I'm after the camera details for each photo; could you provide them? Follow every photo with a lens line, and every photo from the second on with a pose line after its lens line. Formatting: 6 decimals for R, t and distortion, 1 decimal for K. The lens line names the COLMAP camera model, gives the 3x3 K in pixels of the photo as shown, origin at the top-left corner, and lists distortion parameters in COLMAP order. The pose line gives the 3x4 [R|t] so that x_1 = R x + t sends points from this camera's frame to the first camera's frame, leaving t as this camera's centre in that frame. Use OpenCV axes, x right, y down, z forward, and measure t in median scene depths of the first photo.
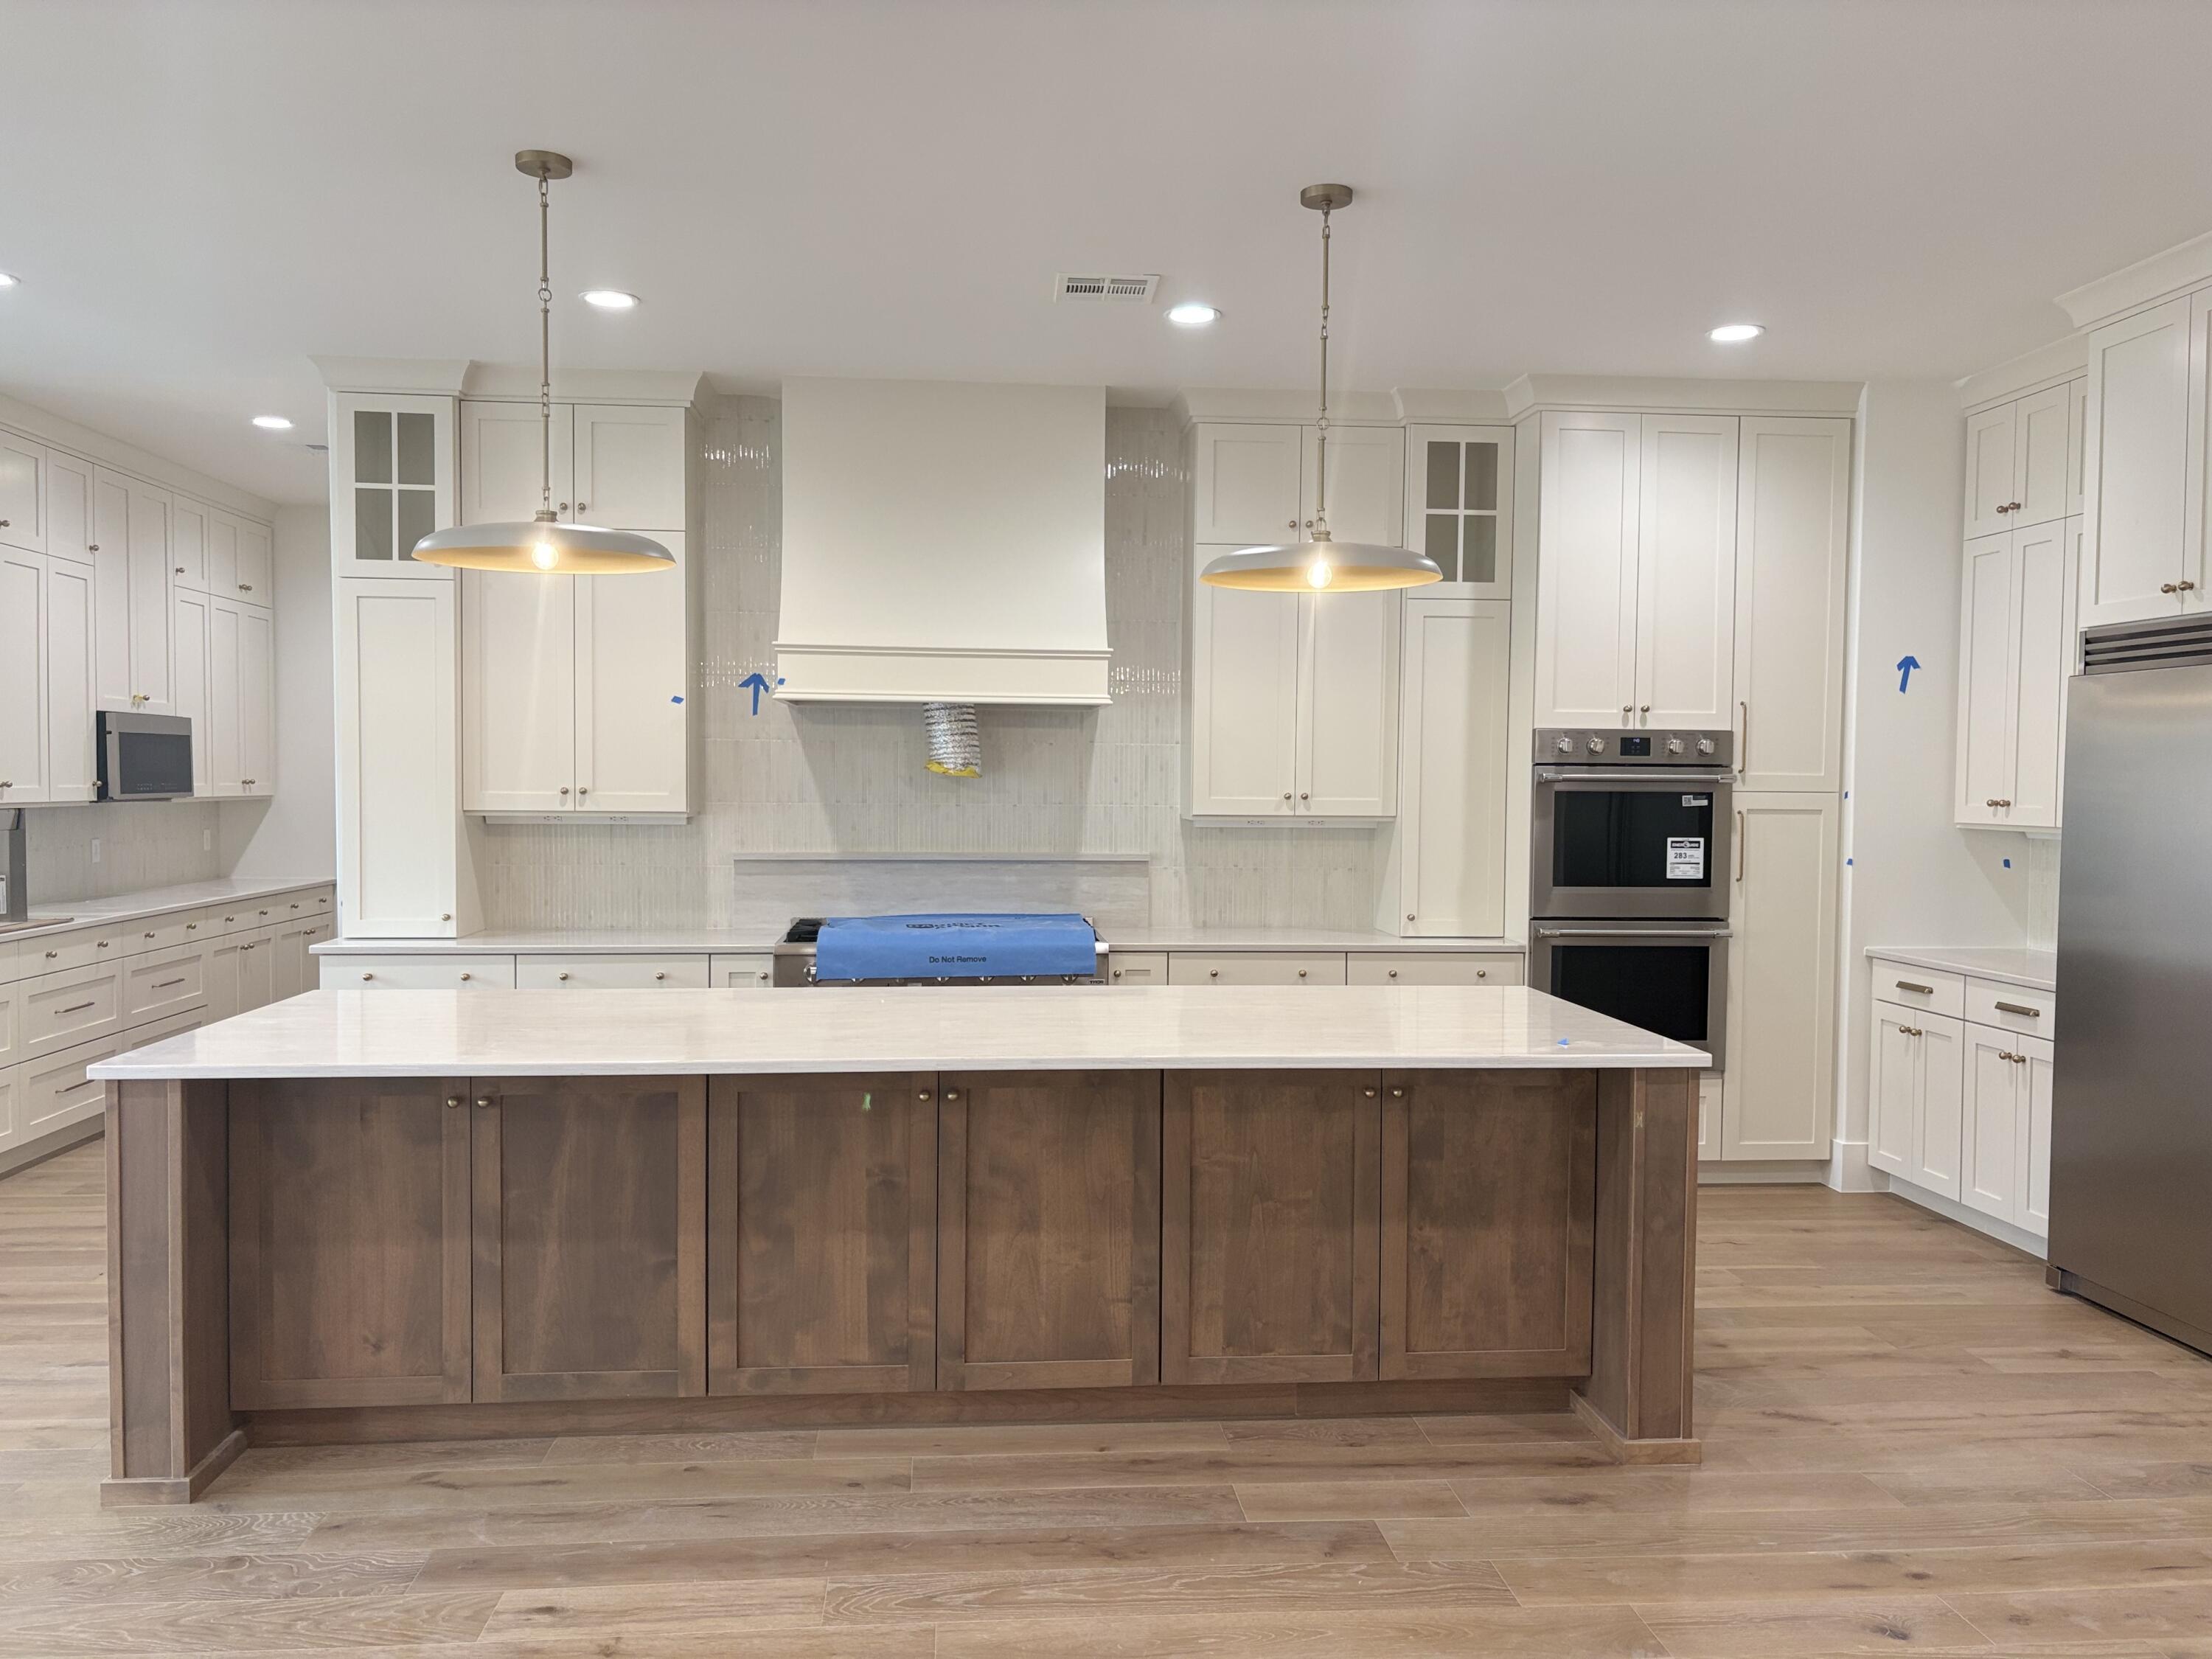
lens RADIAL K [[1665.8, 0, 1109.3], [0, 1665.8, 842.5], [0, 0, 1]] dist [0.028965, 0.002046]
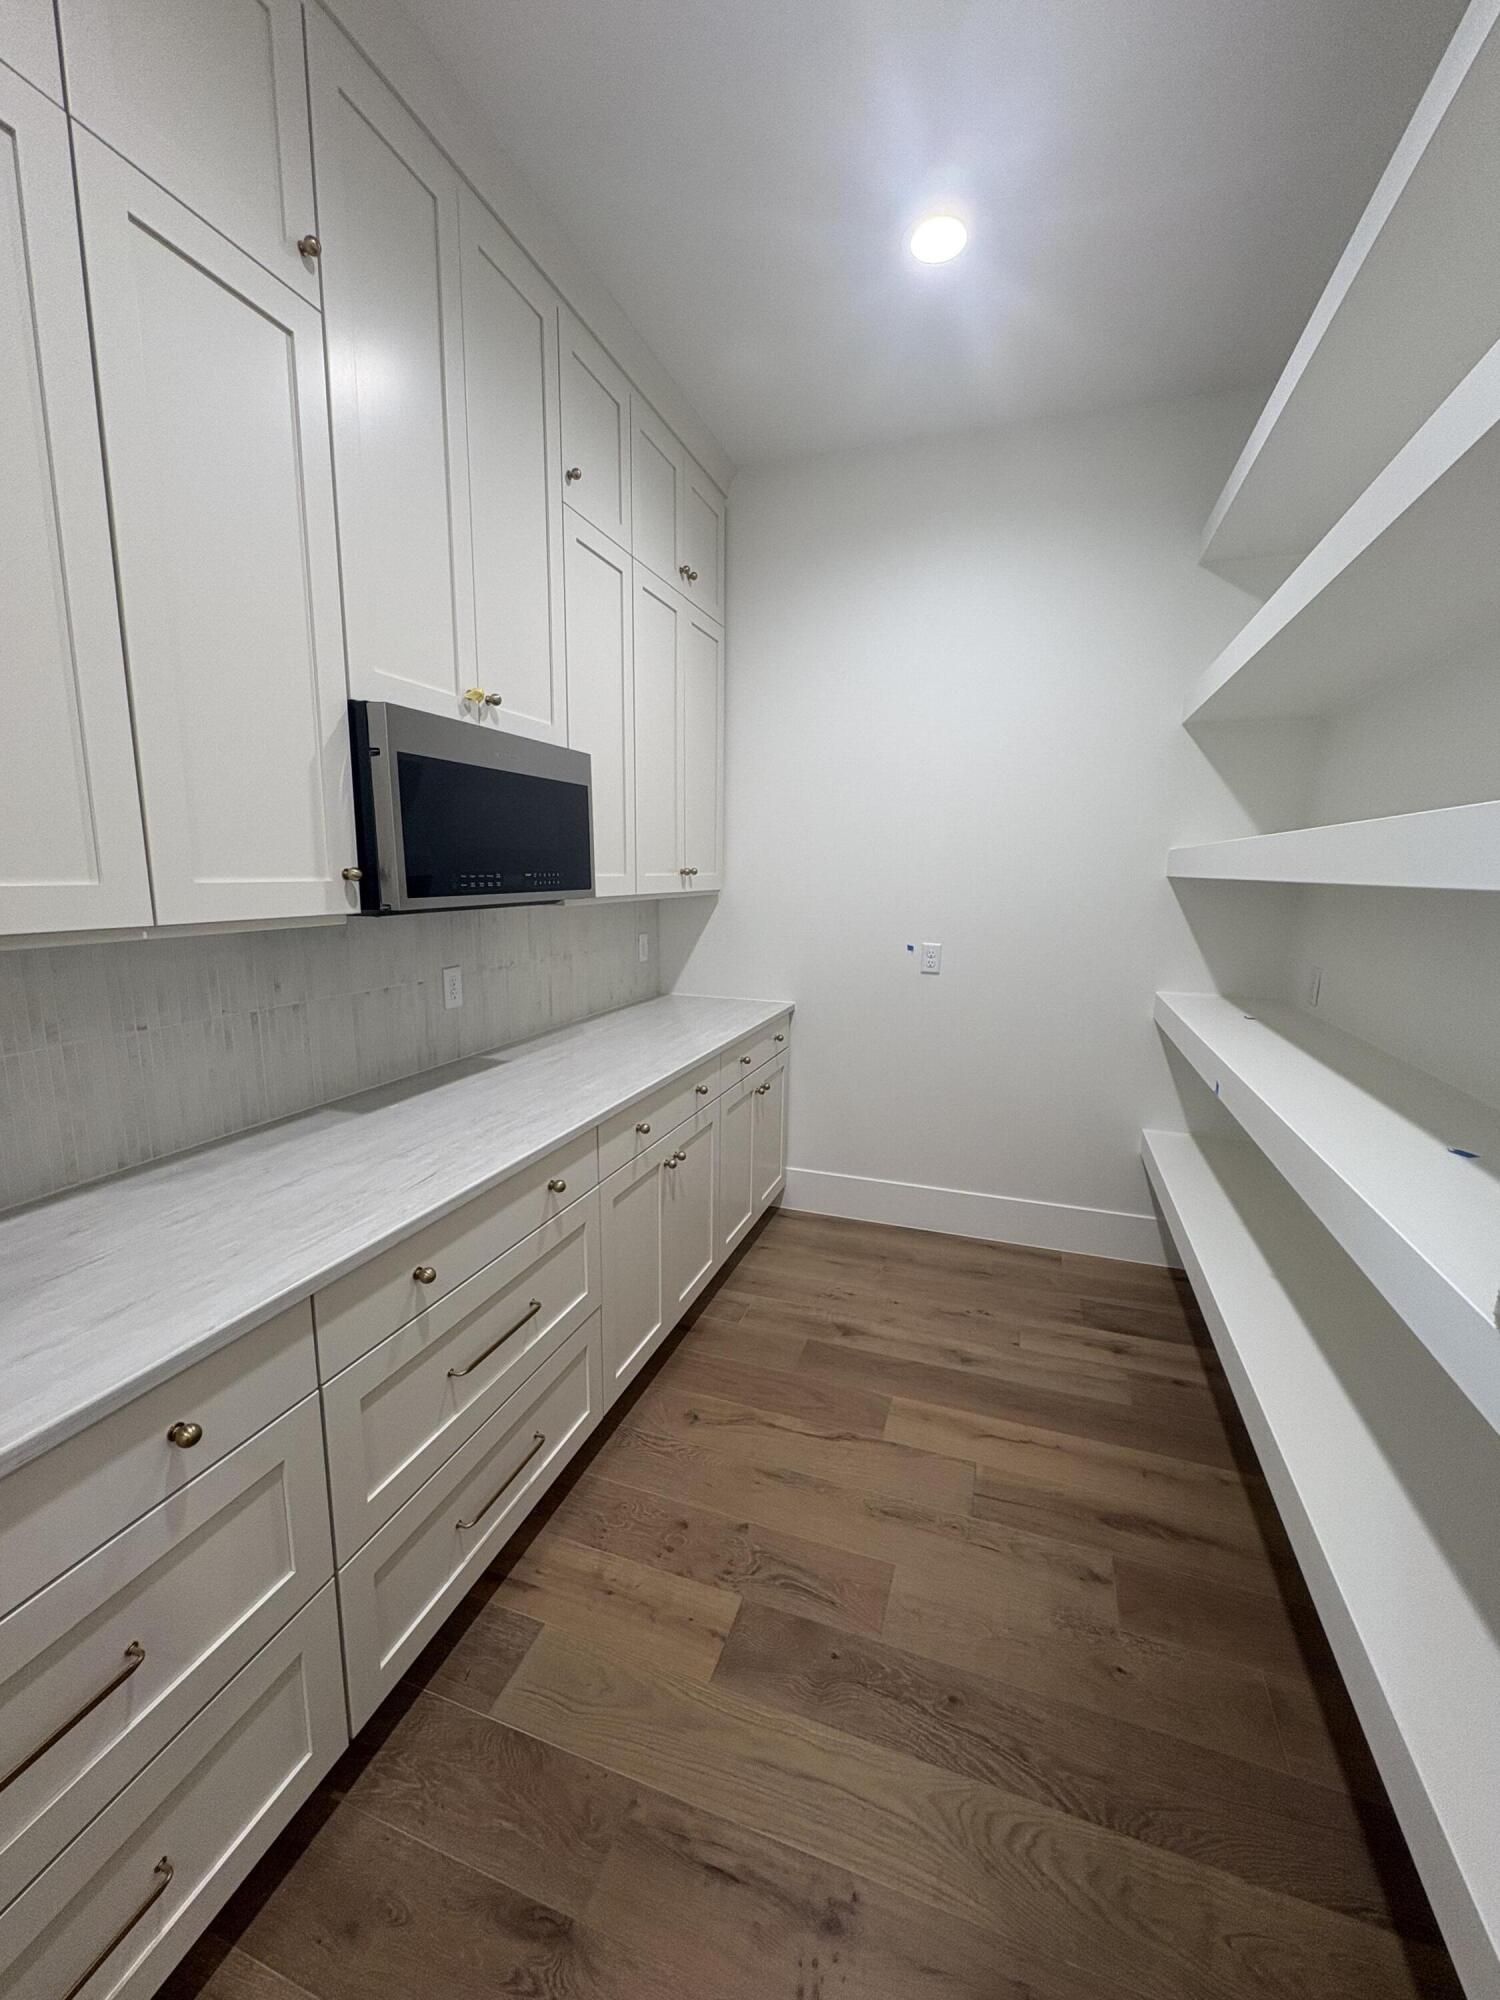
lens RADIAL K [[802.8, 0, 742.6], [0, 802.8, 1007.7], [0, 0, 1]] dist [0.003665, 0.000356]
pose [[0.904172, 0.073313, -0.420831, -0.381976], [-0.017584, 0.990715, 0.134814, -0.027668], [0.426807, -0.114495, 0.897066, 0.772488]]
